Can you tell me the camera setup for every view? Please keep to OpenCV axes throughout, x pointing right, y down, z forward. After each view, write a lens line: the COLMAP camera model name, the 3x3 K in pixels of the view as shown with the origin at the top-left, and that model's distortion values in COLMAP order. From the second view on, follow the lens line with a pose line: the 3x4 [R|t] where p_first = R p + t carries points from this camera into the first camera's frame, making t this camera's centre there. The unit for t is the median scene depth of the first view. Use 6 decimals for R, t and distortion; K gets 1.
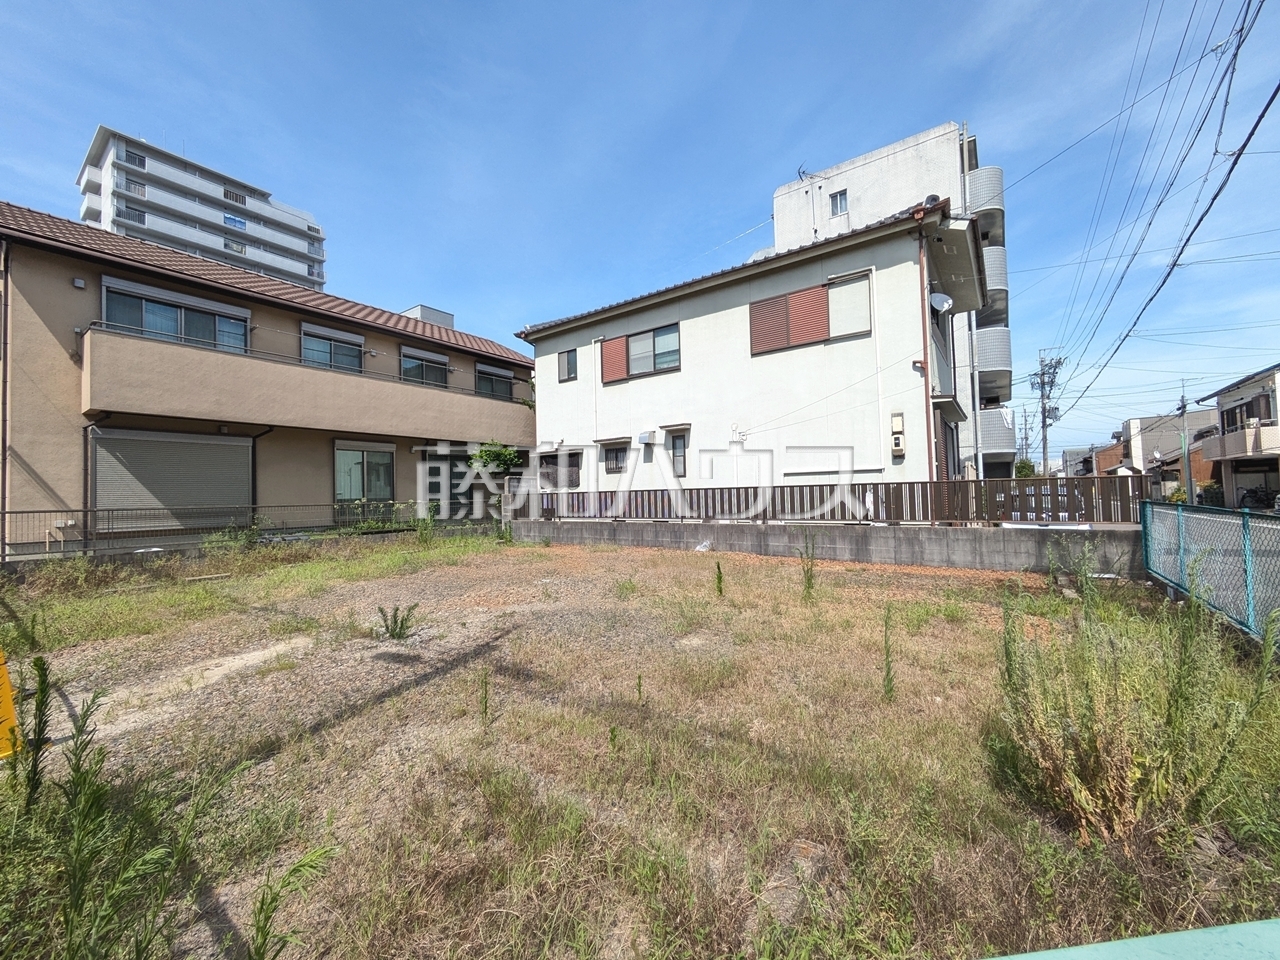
lens RADIAL K [[505.7, 0, 638.6], [0, 505.7, 483.6], [0, 0, 1]] dist [-0.001001, 0.000591]
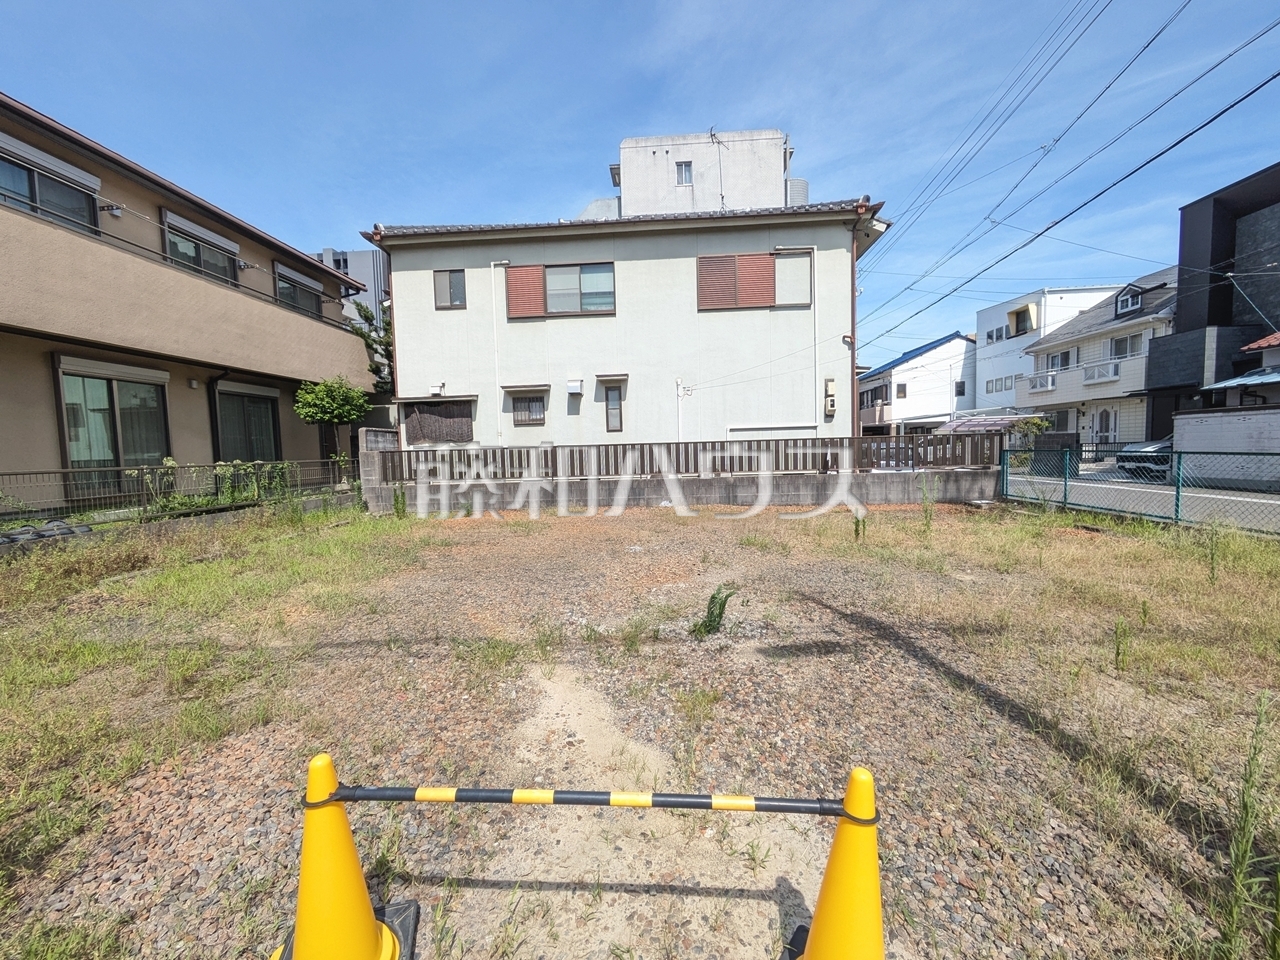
lens RADIAL K [[505.7, 0, 640.8], [0, 505.7, 483.4], [0, 0, 1]] dist [-0.001001, 0.000591]
pose [[0.839250, -0.039915, 0.542279, -0.368166], [-0.002046, 0.997063, 0.076556, 0.010671], [-0.543742, -0.065360, 0.836703, 0.169622]]
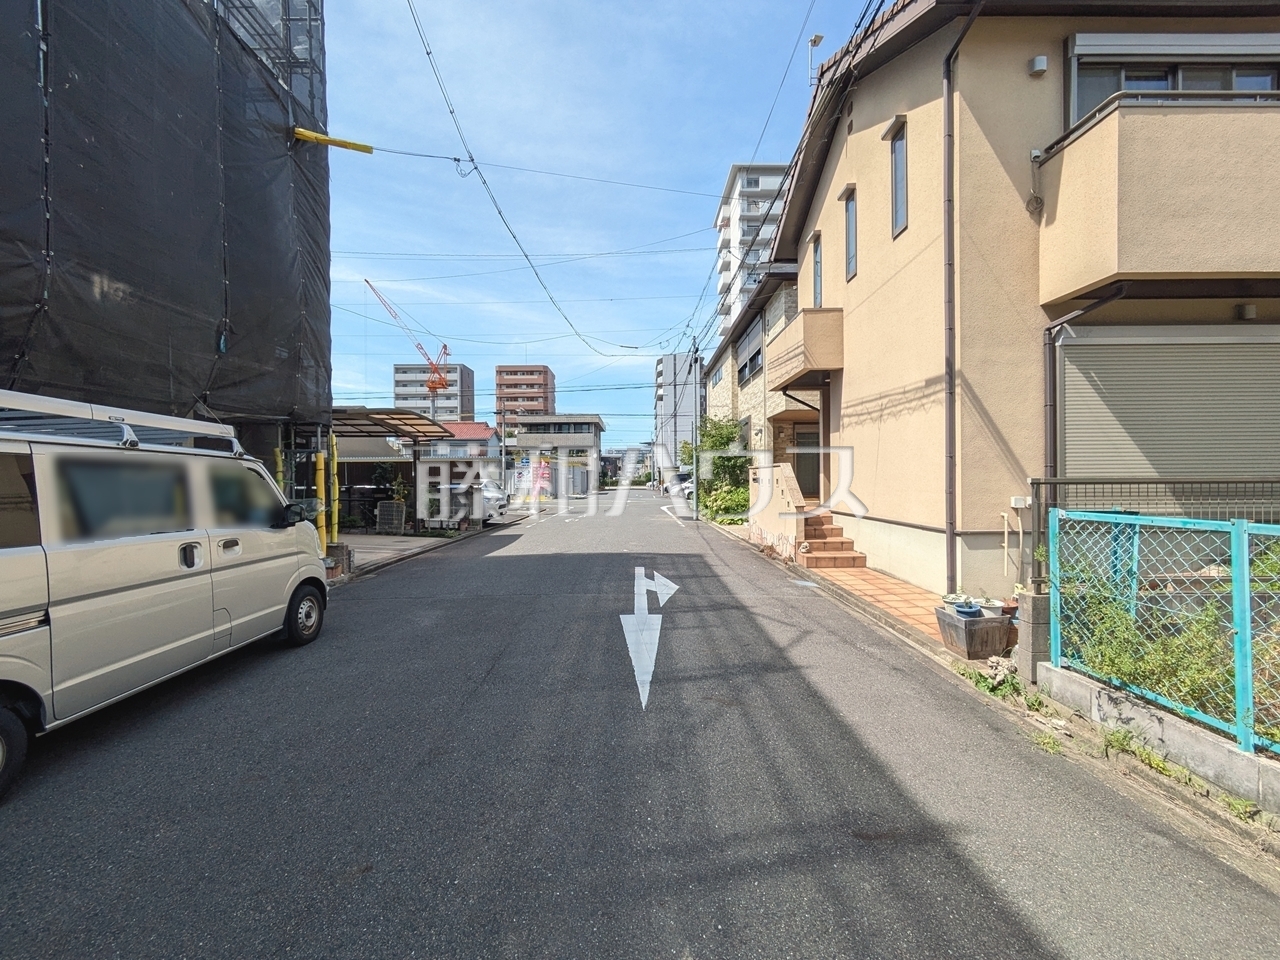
lens RADIAL K [[505.7, 0, 645.9], [0, 505.7, 478.0], [0, 0, 1]] dist [-0.001001, 0.000591]
pose [[0.601976, 0.013912, -0.798393, -0.674552], [0.020004, 0.999272, 0.032495, 0.018200], [0.798264, -0.035533, 0.601259, 0.230192]]
